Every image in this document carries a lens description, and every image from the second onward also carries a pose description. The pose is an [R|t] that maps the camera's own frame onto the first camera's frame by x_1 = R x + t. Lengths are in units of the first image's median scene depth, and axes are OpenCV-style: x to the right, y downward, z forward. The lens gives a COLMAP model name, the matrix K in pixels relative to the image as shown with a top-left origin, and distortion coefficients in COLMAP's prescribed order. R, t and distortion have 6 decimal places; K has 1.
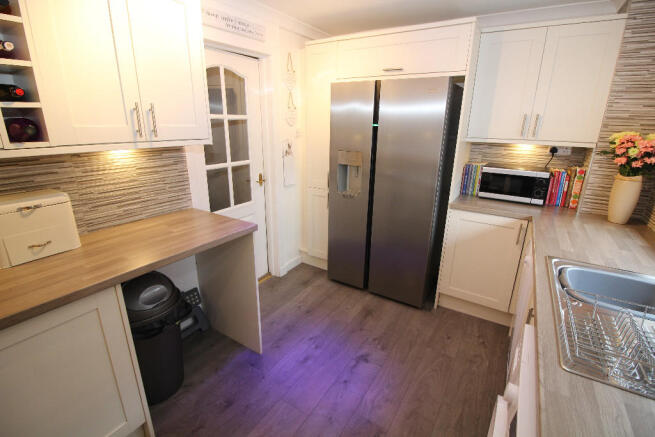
lens RADIAL K [[309.2, 0, 326.5], [0, 309.2, 217.6], [0, 0, 1]] dist [-0.019931, -0.000676]
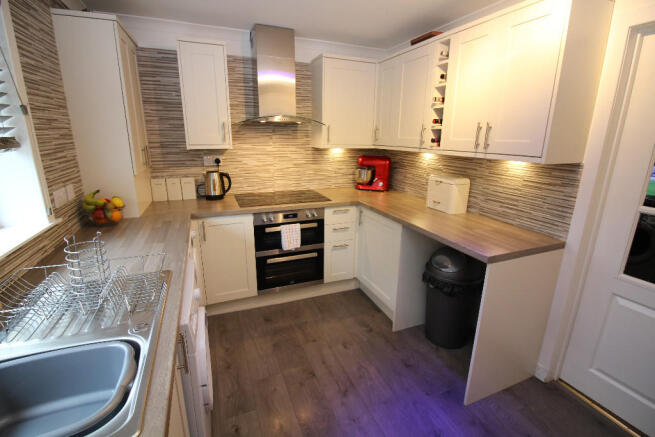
lens RADIAL K [[309.2, 0, 327.1], [0, 309.2, 218.3], [0, 0, 1]] dist [-0.019931, -0.000676]
pose [[-0.591910, 0.187898, -0.783796, 0.679688], [-0.260498, 0.875661, 0.406644, -0.299081], [0.762747, 0.444874, -0.469365, 1.024954]]
